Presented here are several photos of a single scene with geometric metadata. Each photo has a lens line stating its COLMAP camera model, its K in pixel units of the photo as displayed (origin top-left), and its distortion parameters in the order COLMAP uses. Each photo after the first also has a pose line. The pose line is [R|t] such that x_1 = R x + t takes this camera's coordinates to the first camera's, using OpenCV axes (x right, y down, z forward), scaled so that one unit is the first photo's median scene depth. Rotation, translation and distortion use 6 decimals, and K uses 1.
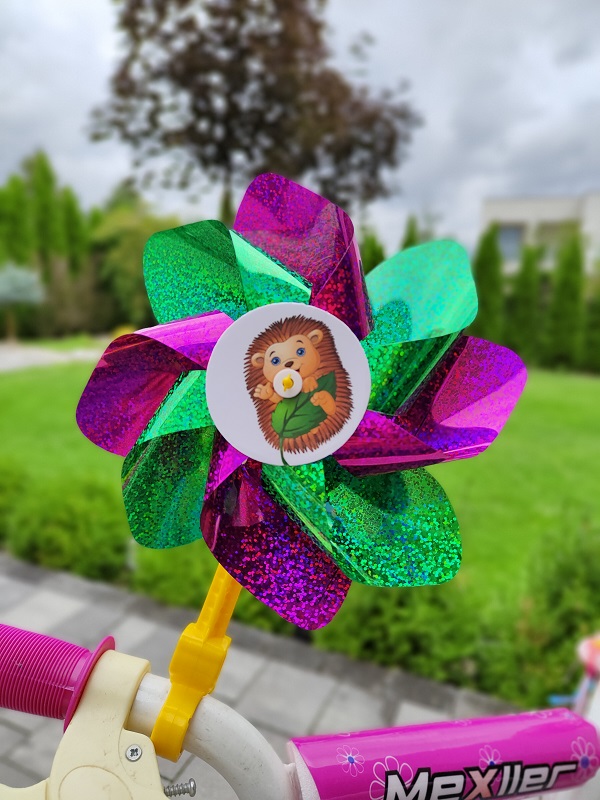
lens RADIAL K [[573.7, 0, 302.7], [0, 573.7, 398.4], [0, 0, 1]] dist [0.000589, 0.001247]
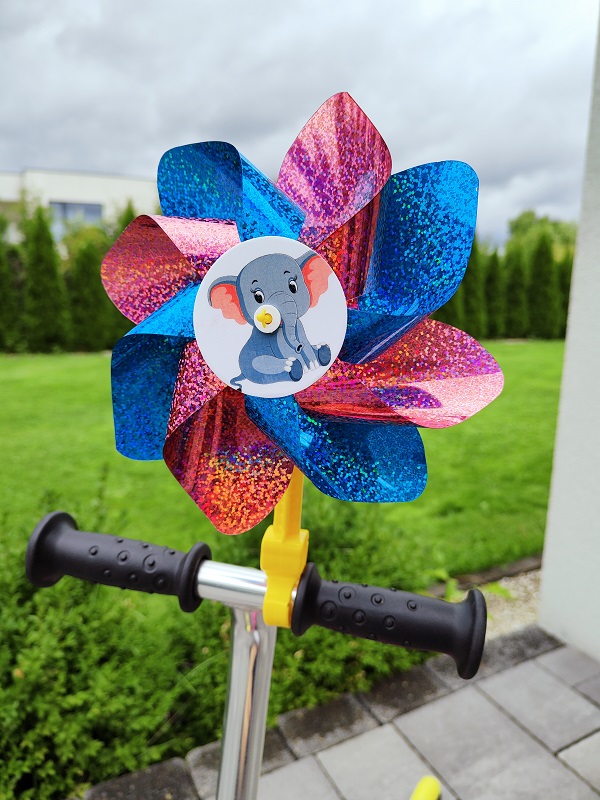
lens RADIAL K [[592.9, 0, 302.8], [0, 592.9, 400.5], [0, 0, 1]] dist [-0.005108, -0.001092]
pose [[0.648982, -0.195059, 0.735373, -0.022021], [0.182212, 0.978294, 0.098688, 0.012842], [-0.738662, 0.069947, 0.670438, 0.115248]]
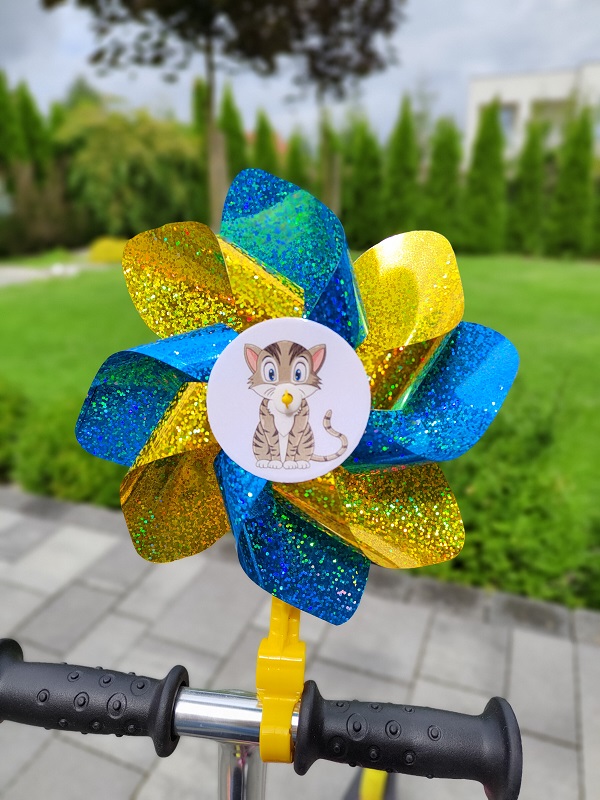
lens RADIAL K [[573.7, 0, 302.7], [0, 573.7, 398.4], [0, 0, 1]] dist [0.000589, 0.001247]
pose [[0.997835, -0.063599, 0.016753, -0.037271], [0.060240, 0.986037, 0.155251, 0.011921], [-0.026393, -0.153906, 0.987733, 0.063044]]
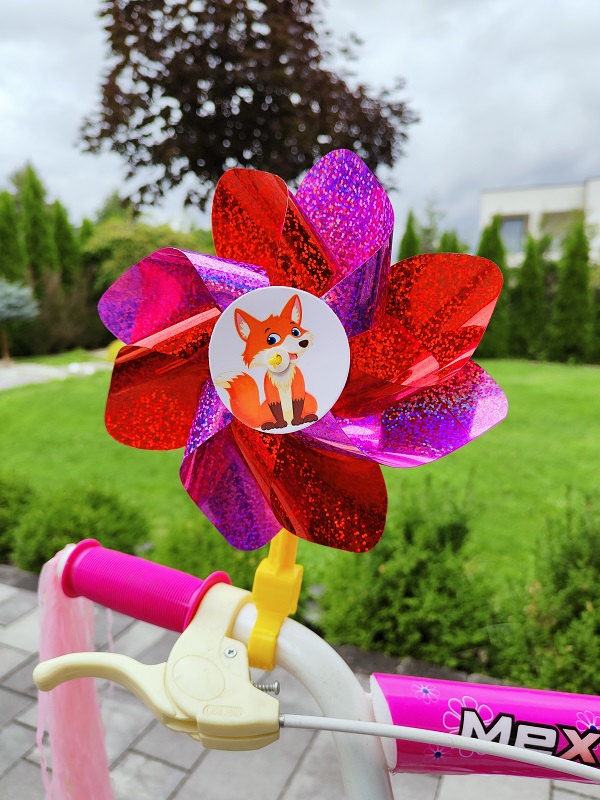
lens RADIAL K [[598.5, 0, 304.8], [0, 598.5, 388.8], [0, 0, 1]] dist [-0.004894, 0.000110]
pose [[0.998878, -0.047100, -0.004990, 0.003473], [0.046939, 0.998489, -0.028578, 0.006752], [0.006328, 0.028311, 0.999579, -0.018636]]
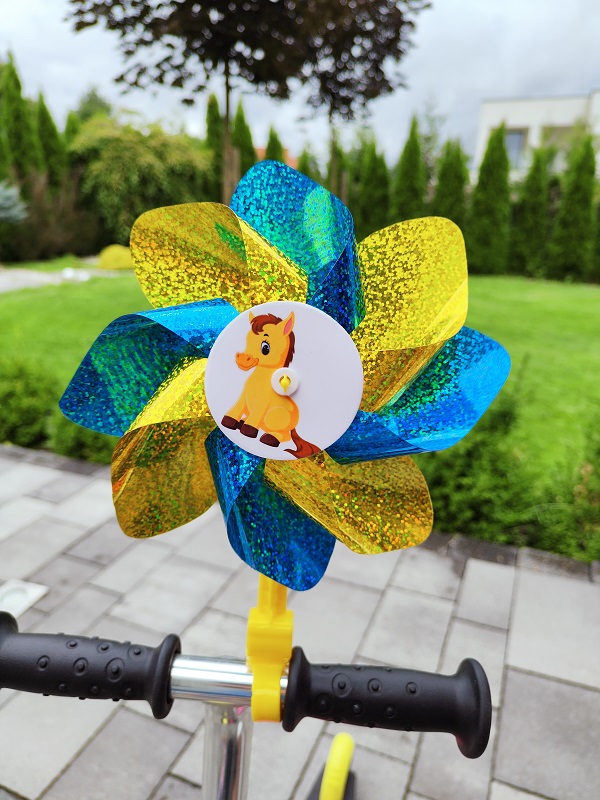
lens RADIAL K [[592.9, 0, 302.8], [0, 592.9, 400.5], [0, 0, 1]] dist [-0.005108, -0.001092]
pose [[0.999418, -0.029697, 0.016805, -0.040534], [0.027381, 0.991856, 0.124387, 0.027506], [-0.020362, -0.123854, 0.992091, -0.010014]]
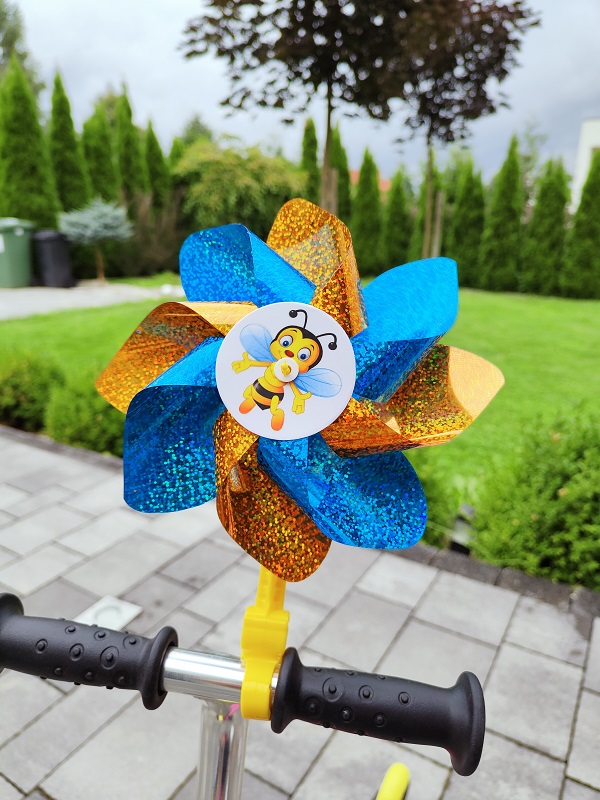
lens RADIAL K [[587.3, 0, 300.0], [0, 587.3, 400.0], [0, 0, 1]] dist [-0.002939, -0.001622]
pose [[0.992515, 0.015199, -0.121175, -0.055293], [-0.004027, 0.995759, 0.091913, 0.025892], [0.122058, -0.090737, 0.988367, 0.009596]]
